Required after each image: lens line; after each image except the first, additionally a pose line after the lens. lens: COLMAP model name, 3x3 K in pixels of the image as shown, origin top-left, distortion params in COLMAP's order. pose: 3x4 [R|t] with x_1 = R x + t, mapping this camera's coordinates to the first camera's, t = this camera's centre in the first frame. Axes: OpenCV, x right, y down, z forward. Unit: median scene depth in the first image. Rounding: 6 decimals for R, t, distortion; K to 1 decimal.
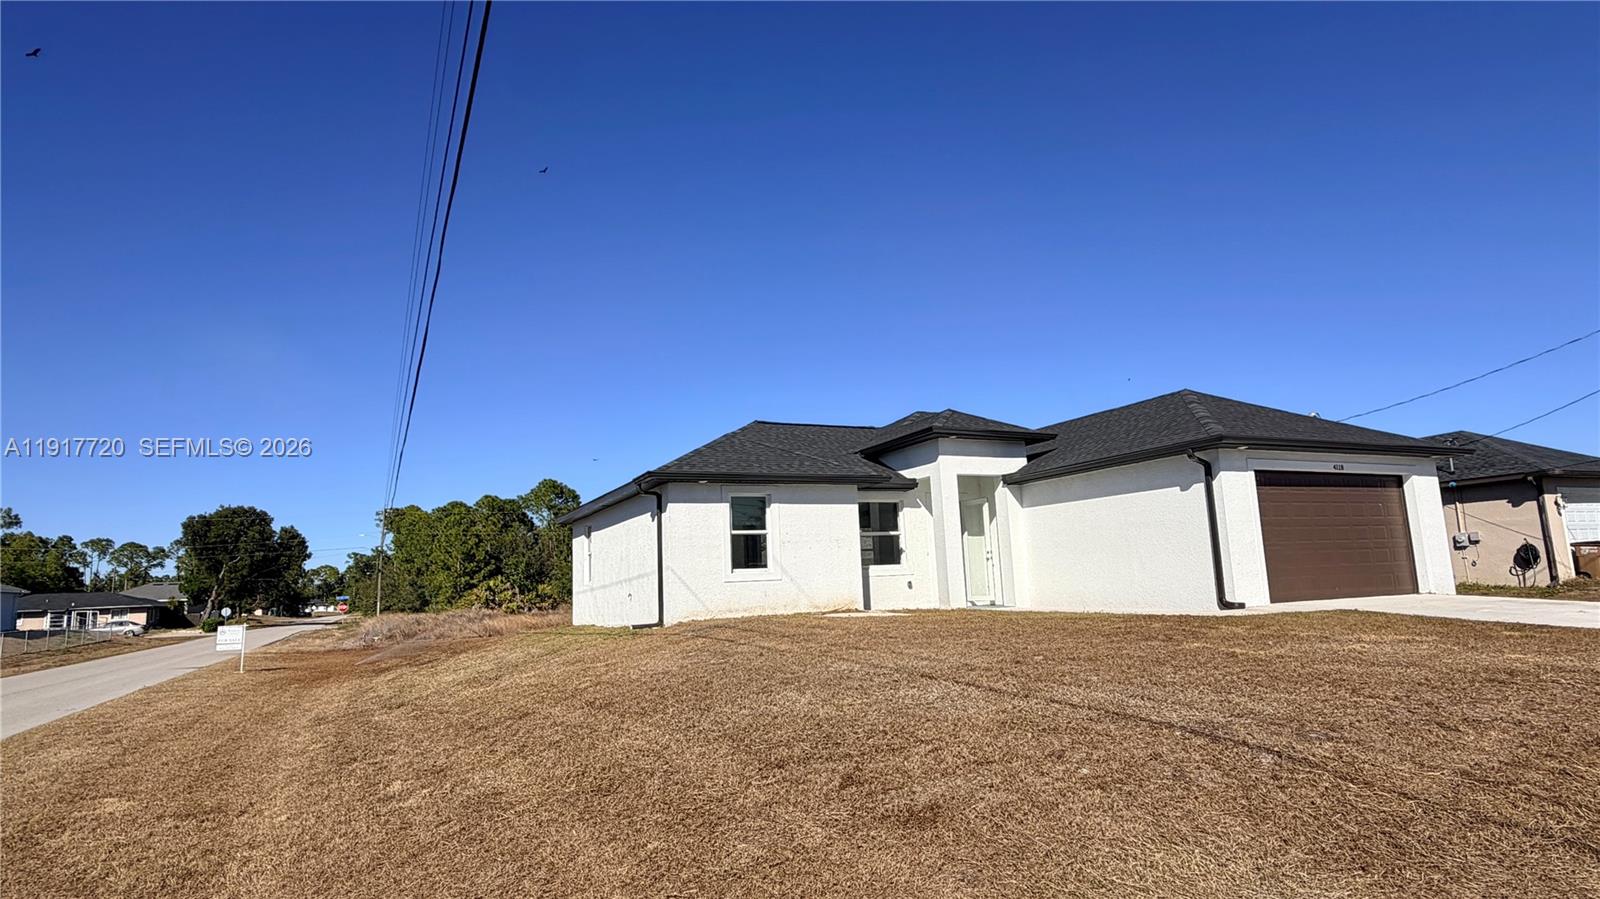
lens RADIAL K [[881.5, 0, 790.7], [0, 881.5, 454.3], [0, 0, 1]] dist [-0.001362, 0.001475]
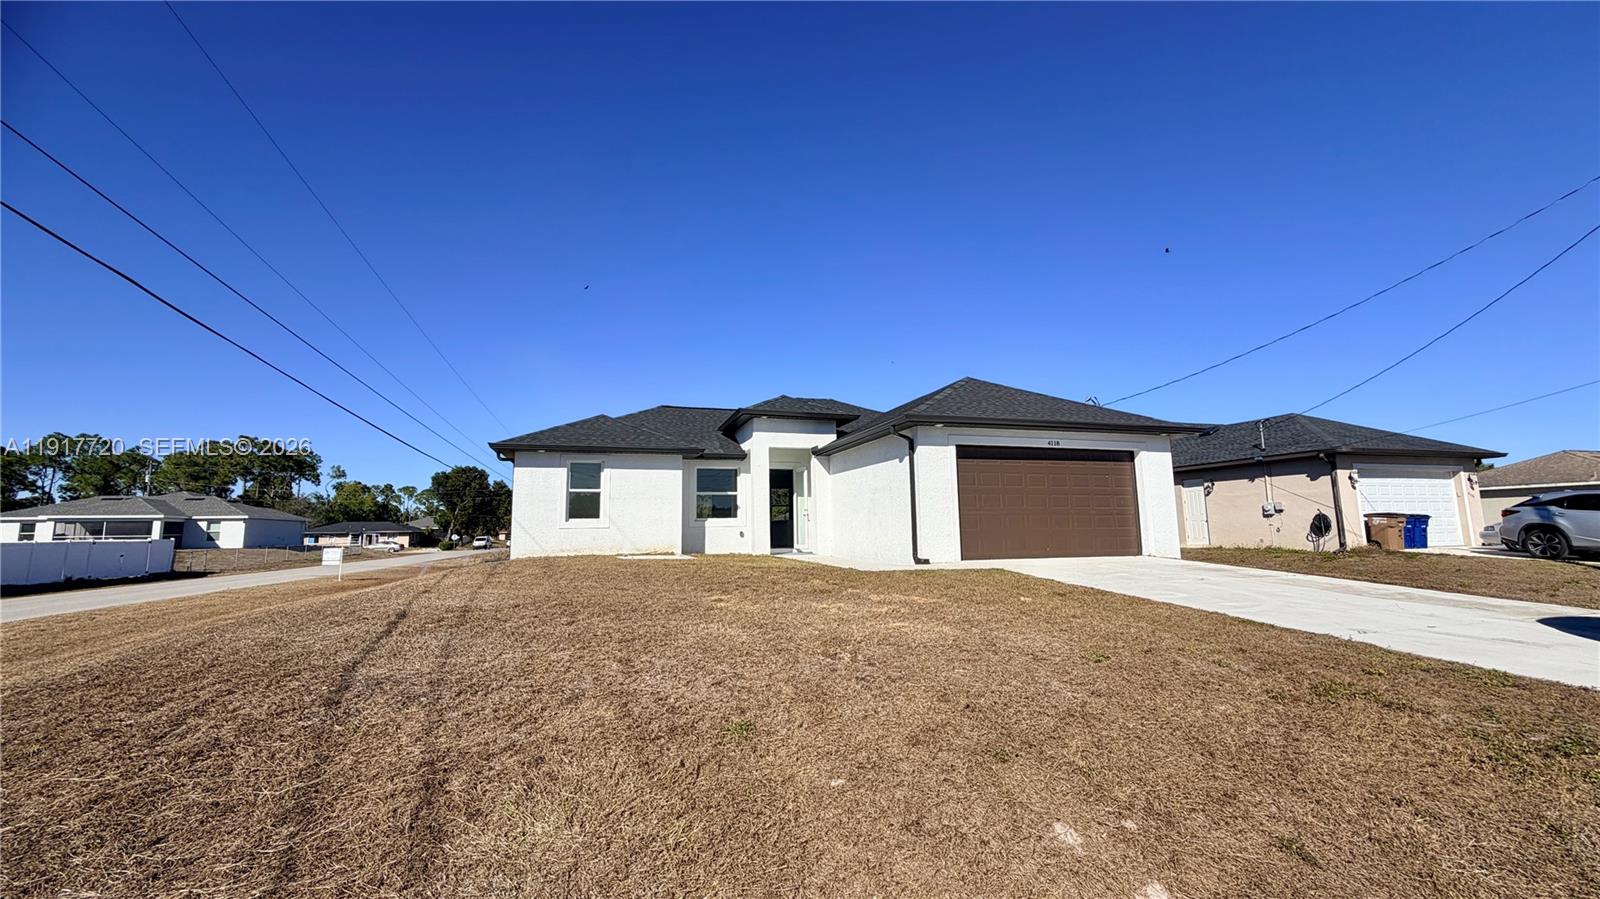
lens RADIAL K [[634.7, 0, 811.5], [0, 634.7, 442.8], [0, 0, 1]] dist [-0.001126, 0.000335]
pose [[0.987516, 0.006837, -0.157370, 0.372076], [-0.004583, 0.999882, 0.014687, 0.002974], [0.157451, -0.013782, 0.987431, 0.118126]]
